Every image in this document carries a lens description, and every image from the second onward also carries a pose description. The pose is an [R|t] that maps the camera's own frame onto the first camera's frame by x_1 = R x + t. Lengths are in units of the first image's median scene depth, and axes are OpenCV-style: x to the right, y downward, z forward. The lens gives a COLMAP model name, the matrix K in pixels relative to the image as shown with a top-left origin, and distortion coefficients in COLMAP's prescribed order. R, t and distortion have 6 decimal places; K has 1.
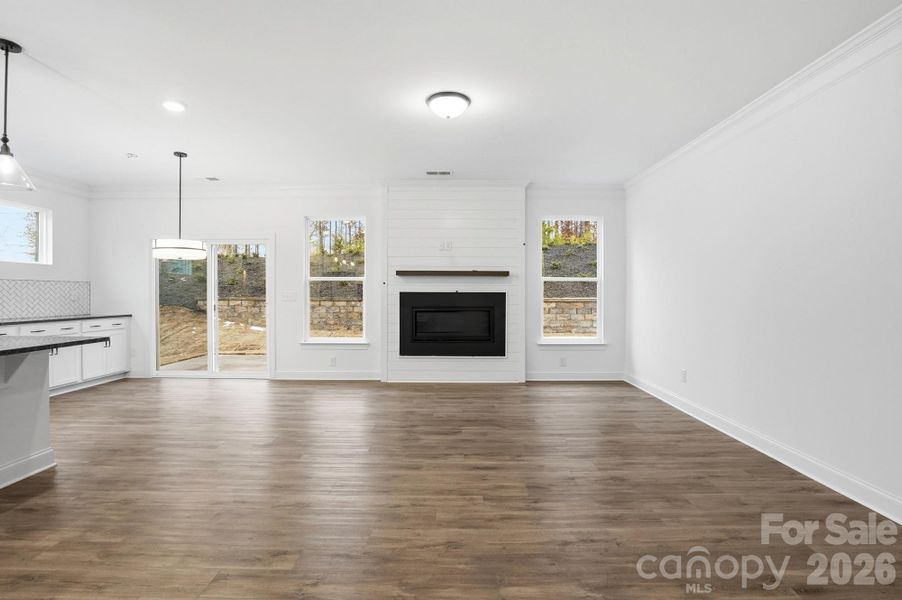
lens RADIAL K [[422.4, 0, 451.0], [0, 422.4, 300.0], [0, 0, 1]] dist [-0.072948, 0.036964]
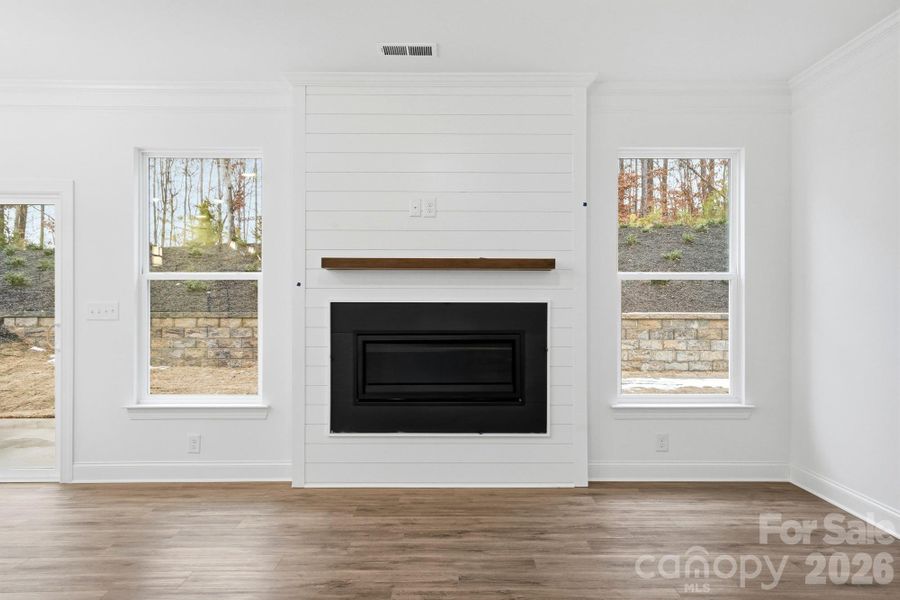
lens RADIAL K [[636.9, 0, 450.0], [0, 636.9, 300.0], [0, 0, 1]] dist [0.007266, 0.002223]
pose [[0.999893, -0.001446, 0.014562, 0.005758], [0.001801, 0.999702, -0.024356, -0.003319], [-0.014522, 0.024380, 0.999597, 0.256419]]
